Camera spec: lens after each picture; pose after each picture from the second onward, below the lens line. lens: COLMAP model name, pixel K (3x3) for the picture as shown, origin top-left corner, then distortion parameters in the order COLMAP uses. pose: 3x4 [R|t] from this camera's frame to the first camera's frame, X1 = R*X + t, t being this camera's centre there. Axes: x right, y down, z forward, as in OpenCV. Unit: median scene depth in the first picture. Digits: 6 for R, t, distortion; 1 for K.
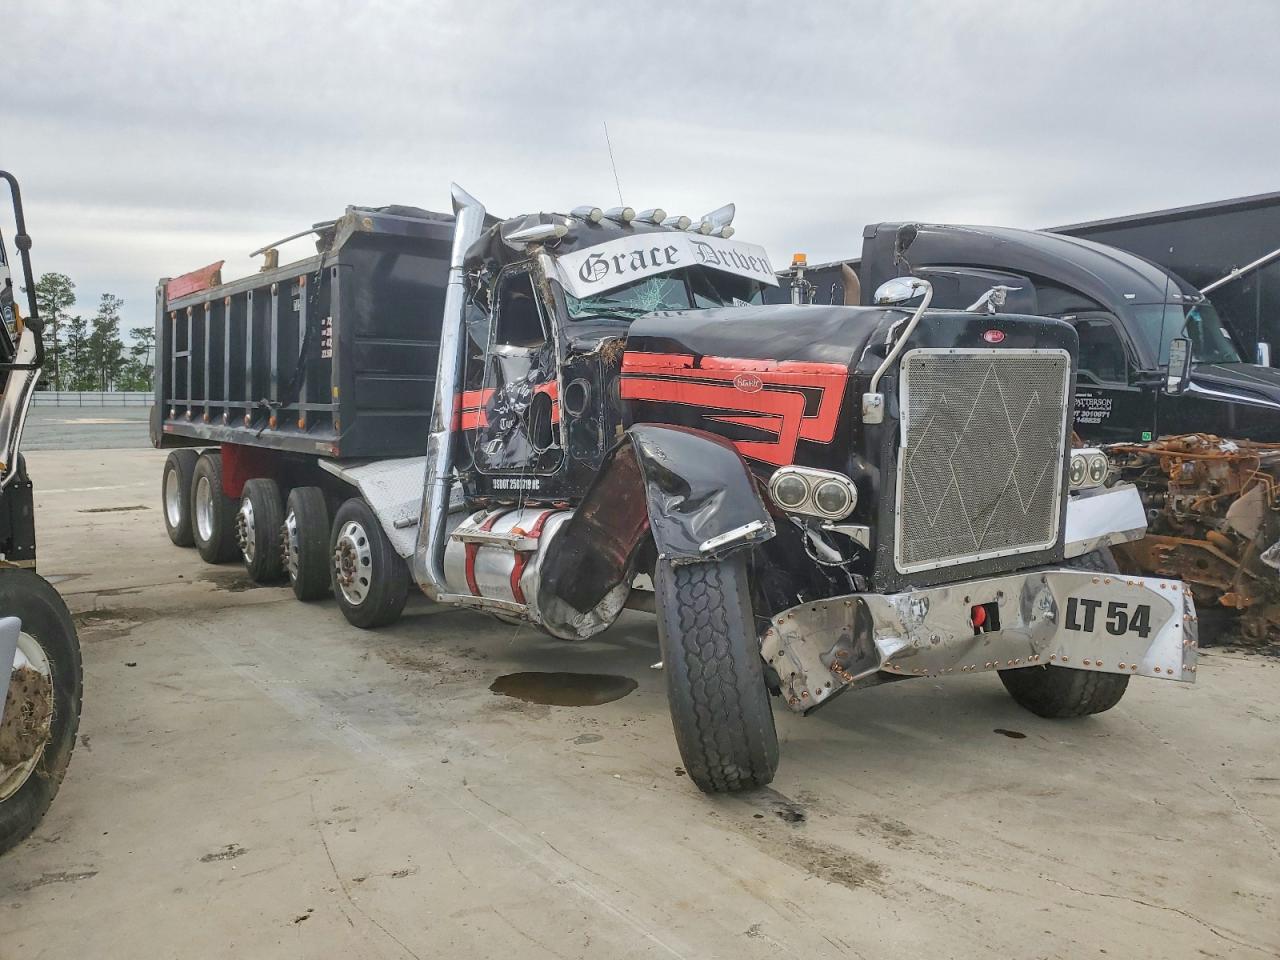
lens RADIAL K [[995.6, 0, 640.0], [0, 995.6, 480.0], [0, 0, 1]] dist [0.010145, 0.002424]
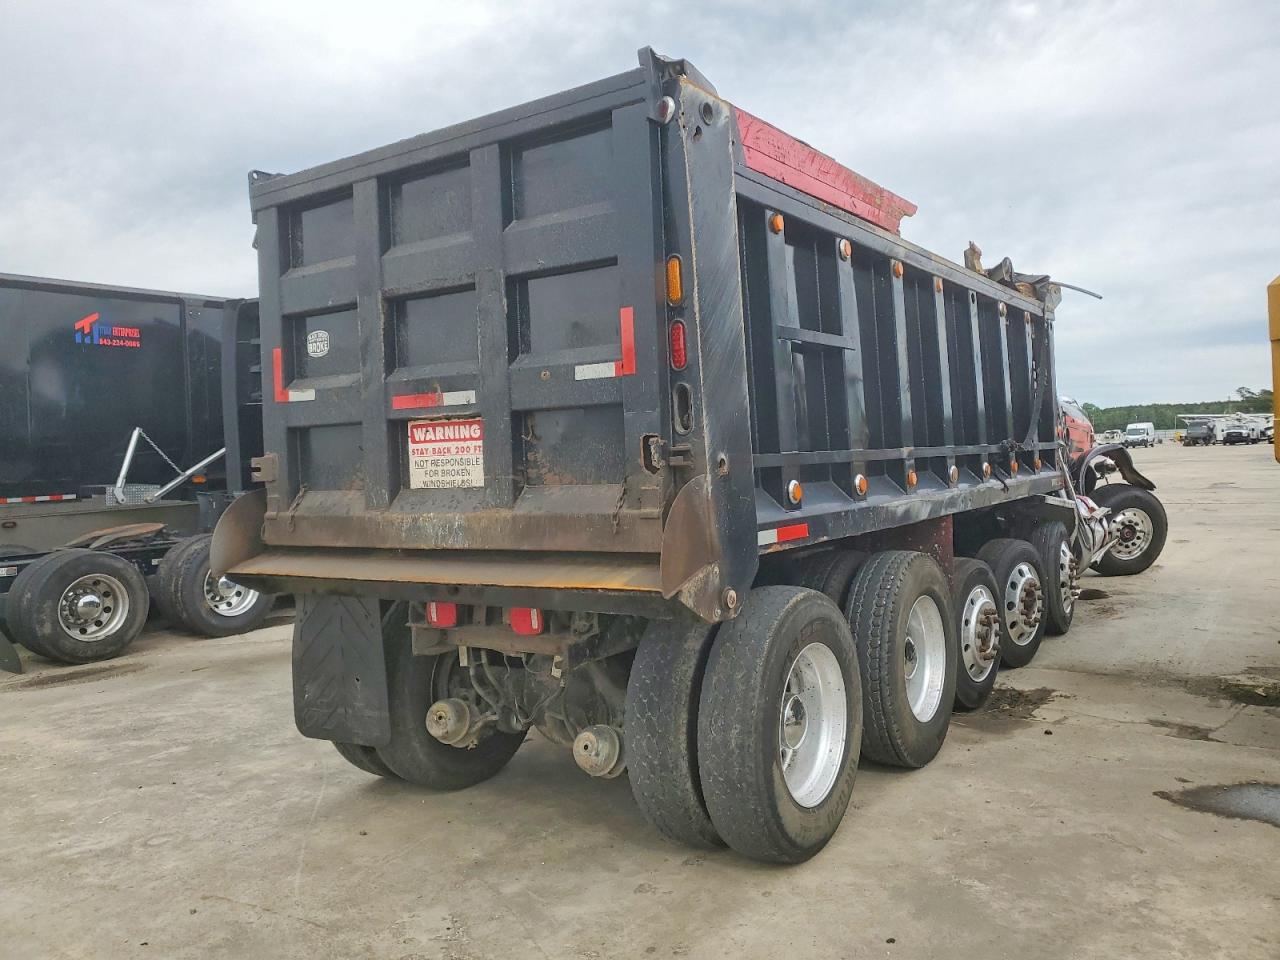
lens RADIAL K [[995.6, 0, 640.0], [0, 995.6, 480.0], [0, 0, 1]] dist [0.010145, 0.002424]
pose [[-0.257259, -0.025059, 0.966017, -0.890354], [0.109242, 0.992501, 0.054838, -0.105670], [-0.960148, 0.119637, -0.252593, 1.255832]]
